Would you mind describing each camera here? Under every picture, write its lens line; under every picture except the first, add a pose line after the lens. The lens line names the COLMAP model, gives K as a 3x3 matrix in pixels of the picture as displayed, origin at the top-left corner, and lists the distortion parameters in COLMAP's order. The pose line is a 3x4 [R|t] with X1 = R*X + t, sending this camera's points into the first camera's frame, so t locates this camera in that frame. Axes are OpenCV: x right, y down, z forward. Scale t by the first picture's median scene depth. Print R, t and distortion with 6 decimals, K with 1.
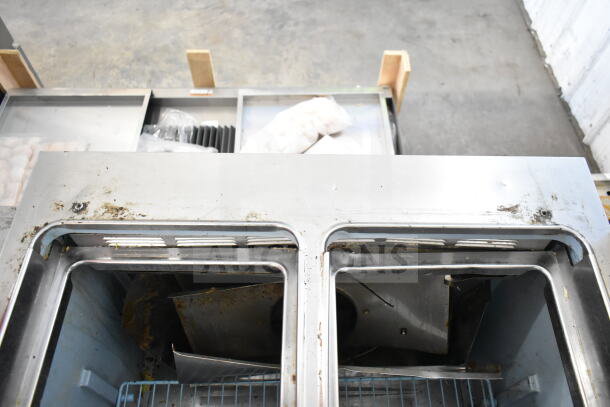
lens RADIAL K [[489.7, 0, 305.0], [0, 489.7, 203.5], [0, 0, 1]] dist [-0.023572, 0.005477]
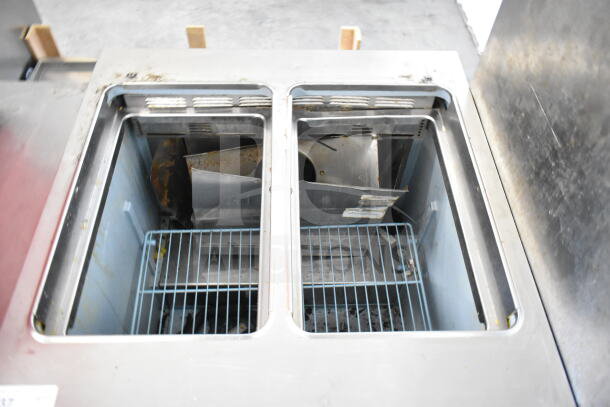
lens RADIAL K [[489.7, 0, 305.0], [0, 489.7, 203.5], [0, 0, 1]] dist [-0.023572, 0.005477]
pose [[0.999112, -0.012779, 0.040147, 0.016169], [0.015397, 0.997728, -0.065584, 0.384159], [-0.039218, 0.066144, 0.997039, -0.398784]]
